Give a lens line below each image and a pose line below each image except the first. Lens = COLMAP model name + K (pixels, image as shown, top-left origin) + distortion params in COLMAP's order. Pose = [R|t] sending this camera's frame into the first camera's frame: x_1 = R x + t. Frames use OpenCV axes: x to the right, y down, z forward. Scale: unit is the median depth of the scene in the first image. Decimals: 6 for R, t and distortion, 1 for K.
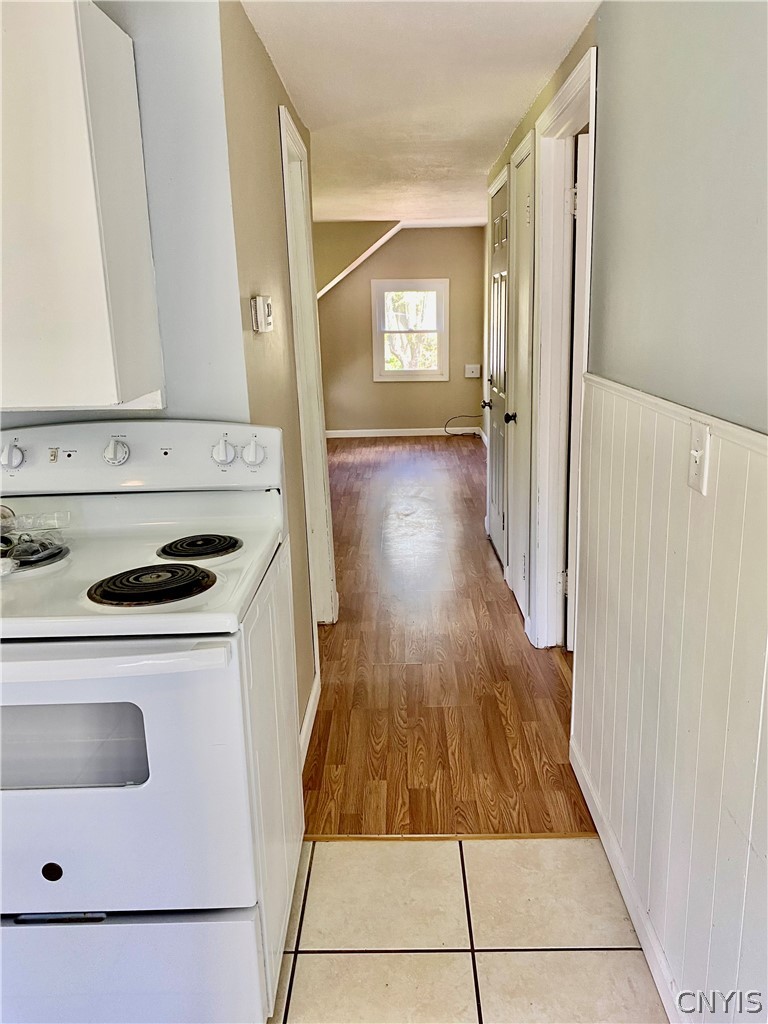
lens RADIAL K [[771.7, 0, 383.1], [0, 771.7, 484.9], [0, 0, 1]] dist [0.105162, -0.152841]
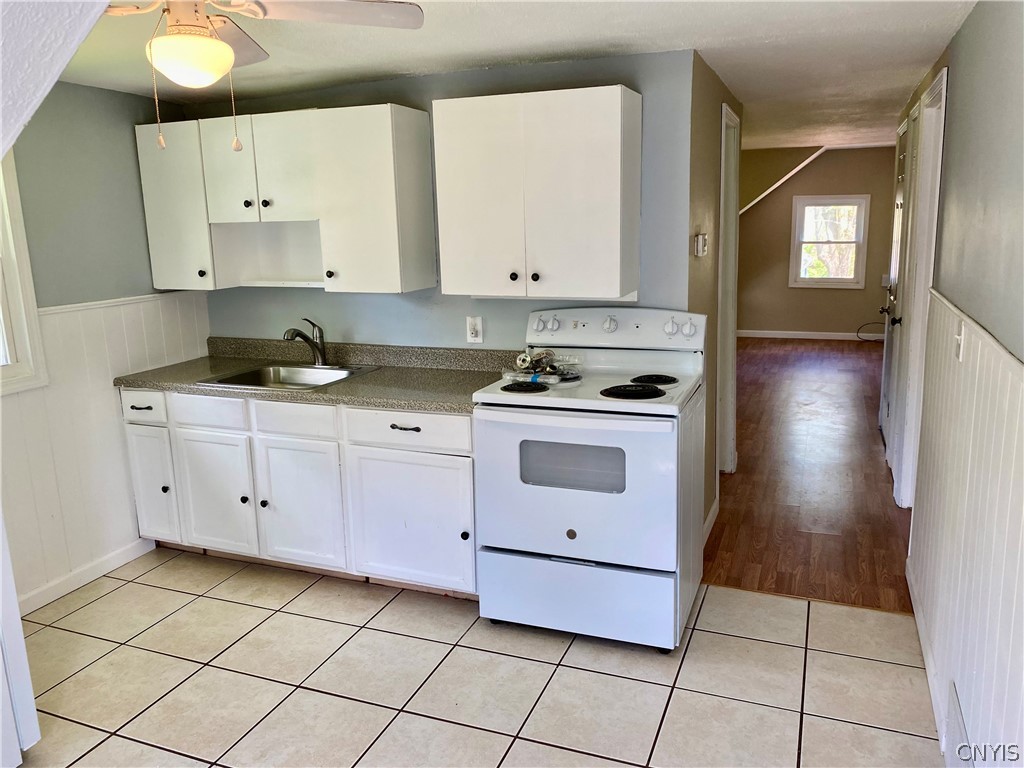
lens RADIAL K [[797.0, 0, 512.0], [0, 797.0, 384.0], [0, 0, 1]] dist [0.096676, -0.180279]
pose [[0.937083, 0.074124, -0.341147, 0.050537], [-0.076638, 0.997040, 0.006123, 0.065783], [0.340591, 0.020407, 0.939990, -0.516395]]
